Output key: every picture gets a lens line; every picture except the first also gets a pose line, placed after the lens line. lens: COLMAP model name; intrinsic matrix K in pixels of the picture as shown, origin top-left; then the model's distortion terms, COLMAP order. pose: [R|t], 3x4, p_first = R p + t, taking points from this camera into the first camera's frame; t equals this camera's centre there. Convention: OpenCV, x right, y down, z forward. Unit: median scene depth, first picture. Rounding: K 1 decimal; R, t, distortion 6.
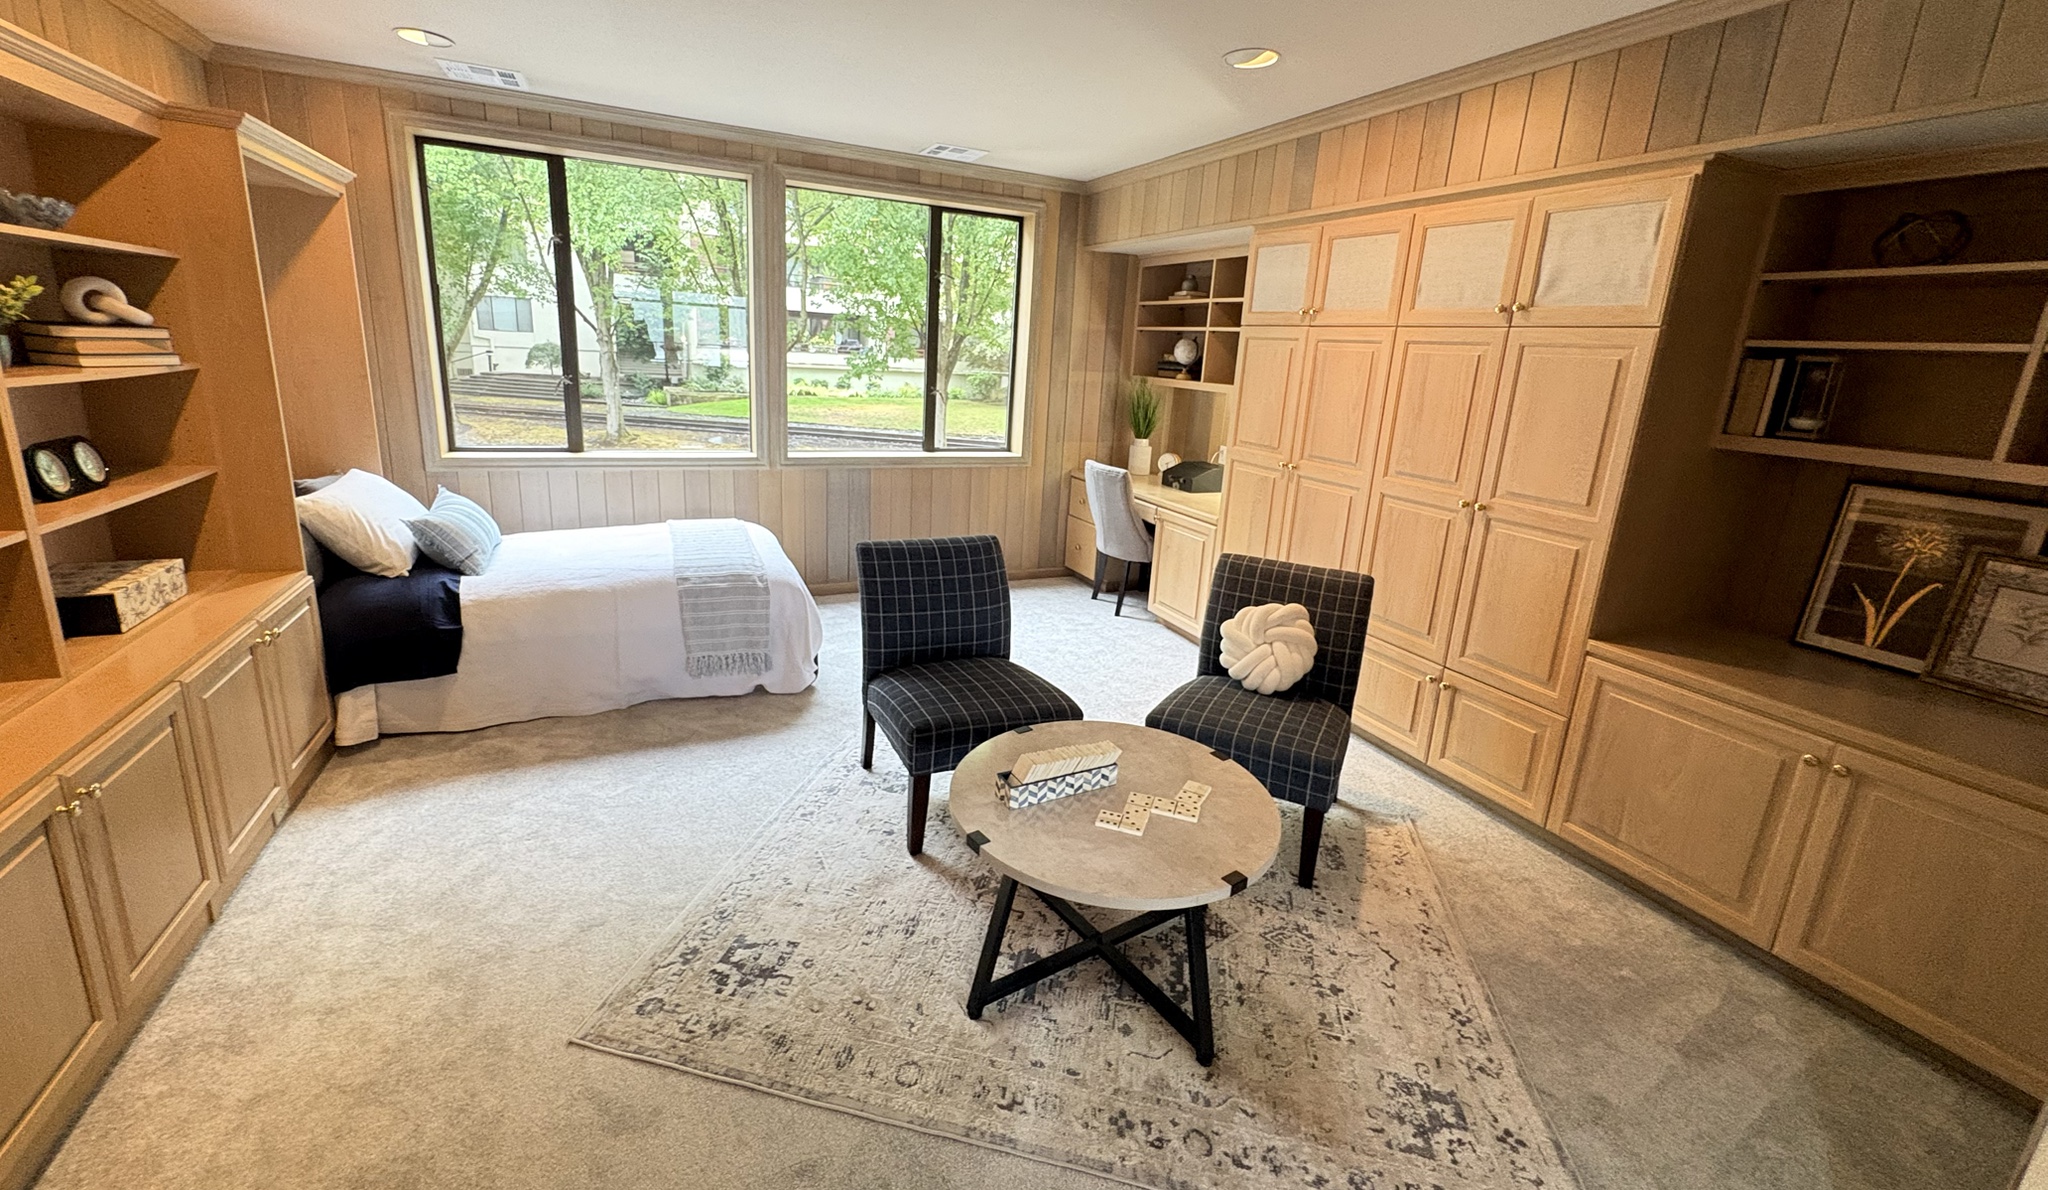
lens RADIAL K [[818.5, 0, 1022.7], [0, 818.5, 549.0], [0, 0, 1]] dist [0.000722, 0.000276]
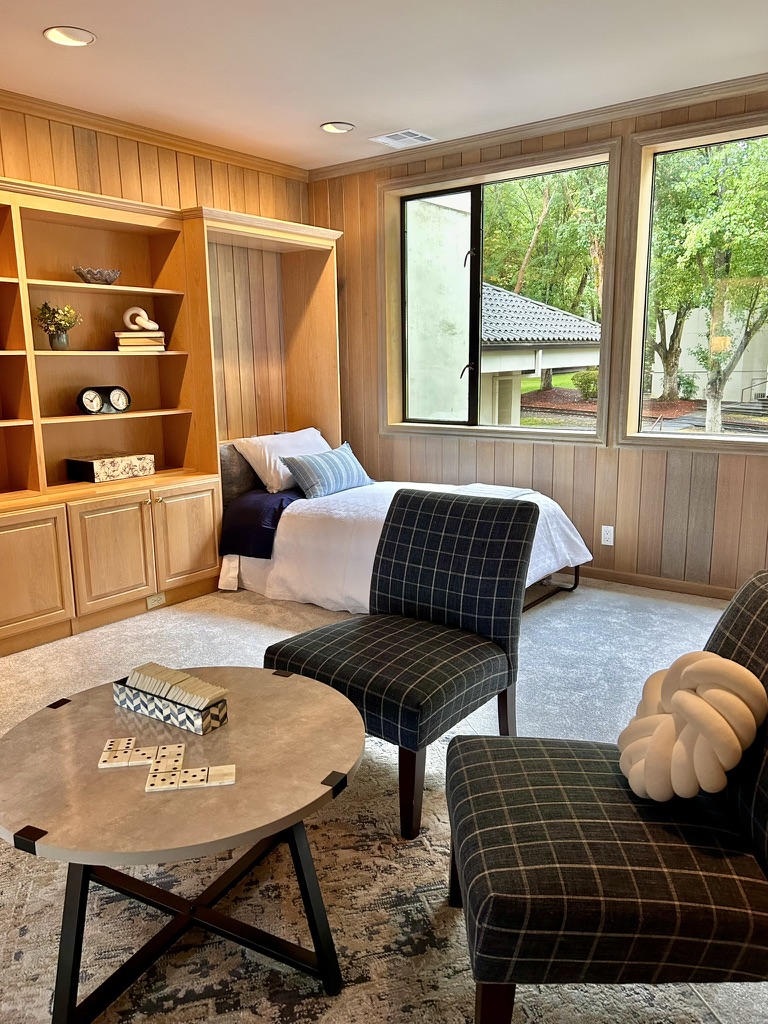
lens RADIAL K [[764.6, 0, 379.6], [0, 764.6, 523.4], [0, 0, 1]] dist [0.061889, -0.074688]
pose [[0.460887, 0.121897, -0.879047, 0.756601], [-0.172355, 0.983957, 0.046079, -0.004675], [0.870561, 0.130271, 0.474503, 0.630612]]
